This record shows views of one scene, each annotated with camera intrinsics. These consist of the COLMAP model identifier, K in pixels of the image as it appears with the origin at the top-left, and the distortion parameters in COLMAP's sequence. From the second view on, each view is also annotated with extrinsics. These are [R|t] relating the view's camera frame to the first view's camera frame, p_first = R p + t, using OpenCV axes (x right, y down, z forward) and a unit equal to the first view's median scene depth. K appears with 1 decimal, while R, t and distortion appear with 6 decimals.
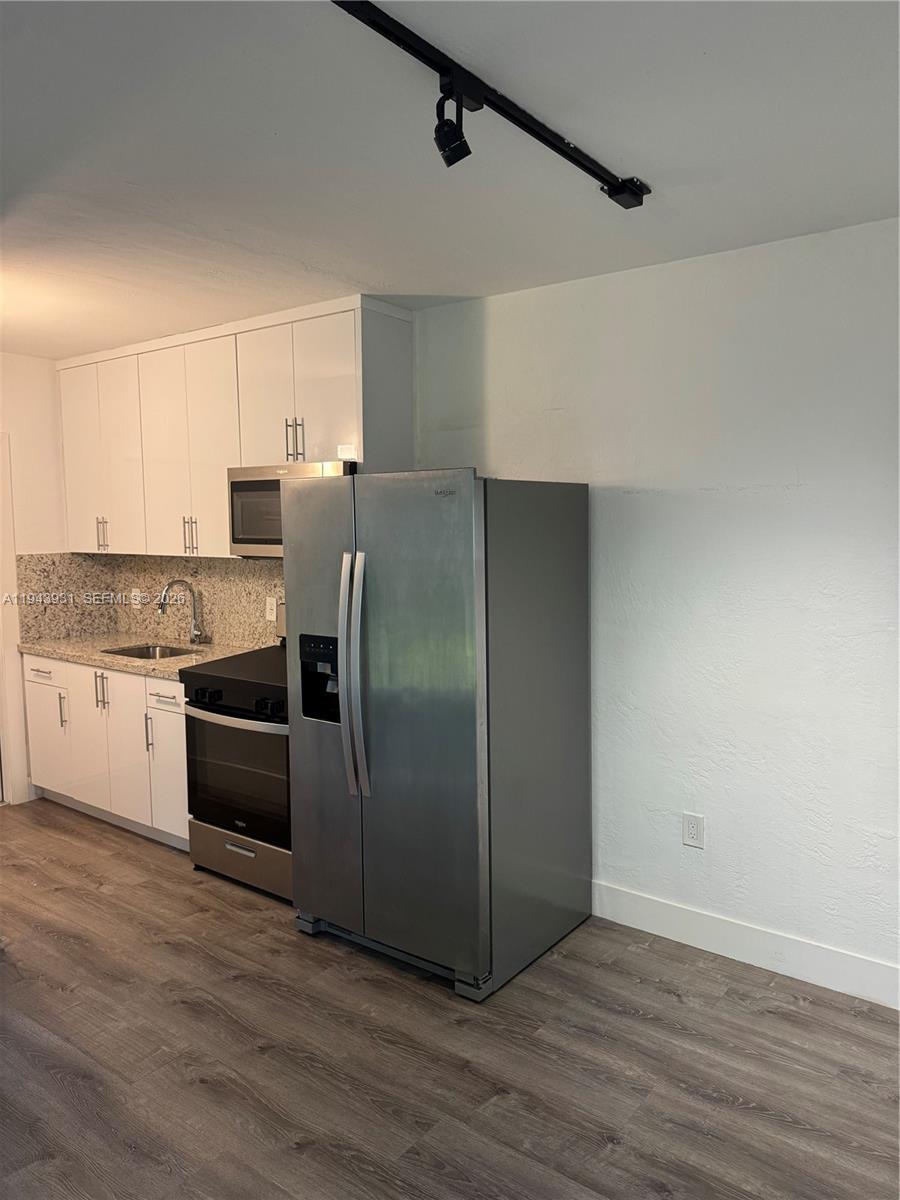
lens RADIAL K [[843.9, 0, 453.1], [0, 843.9, 597.6], [0, 0, 1]] dist [0.004108, -0.000545]
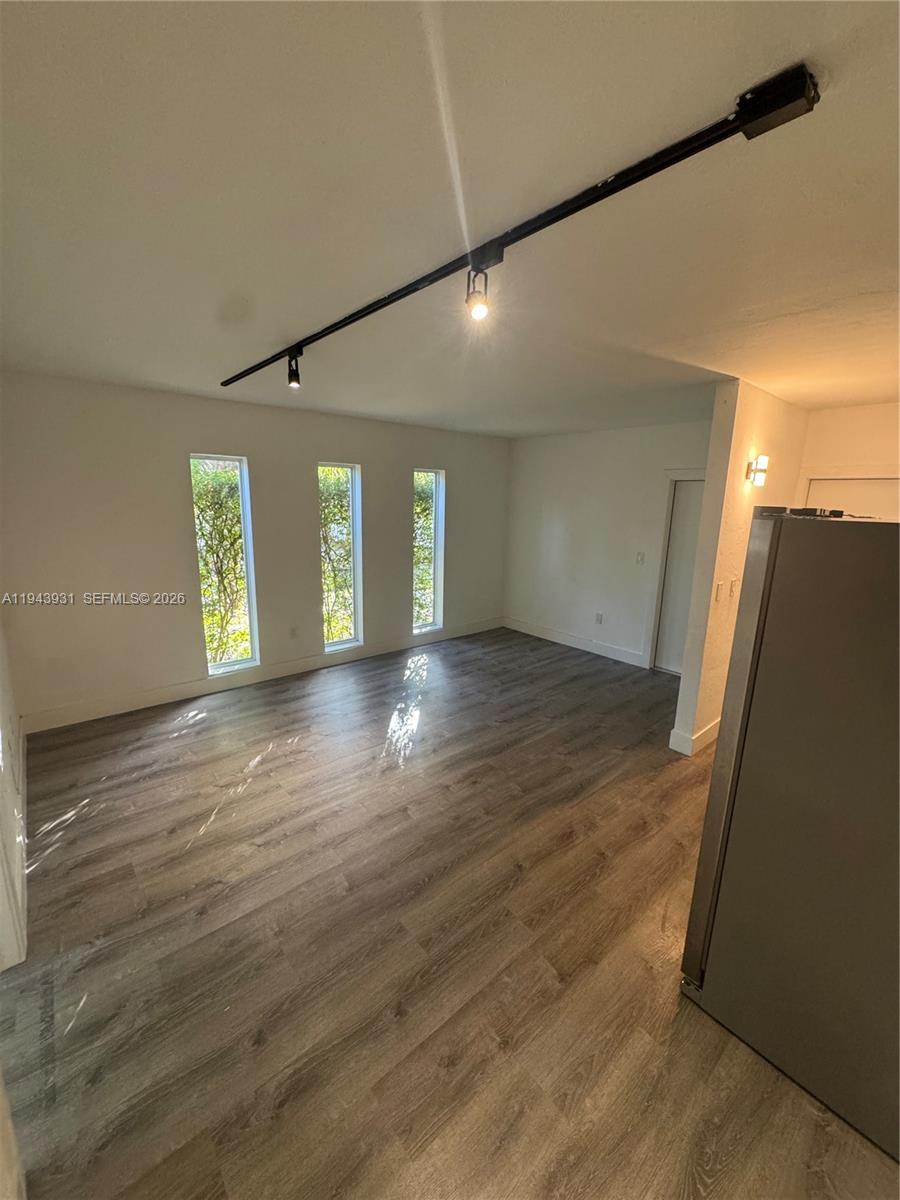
lens RADIAL K [[480.7, 0, 453.5], [0, 480.7, 602.0], [0, 0, 1]] dist [0.000754, -0.000024]
pose [[-0.207859, 0.214898, -0.954261, 0.696775], [-0.116064, 0.963258, 0.242205, -0.159616], [0.971249, 0.161100, -0.175279, 0.869464]]
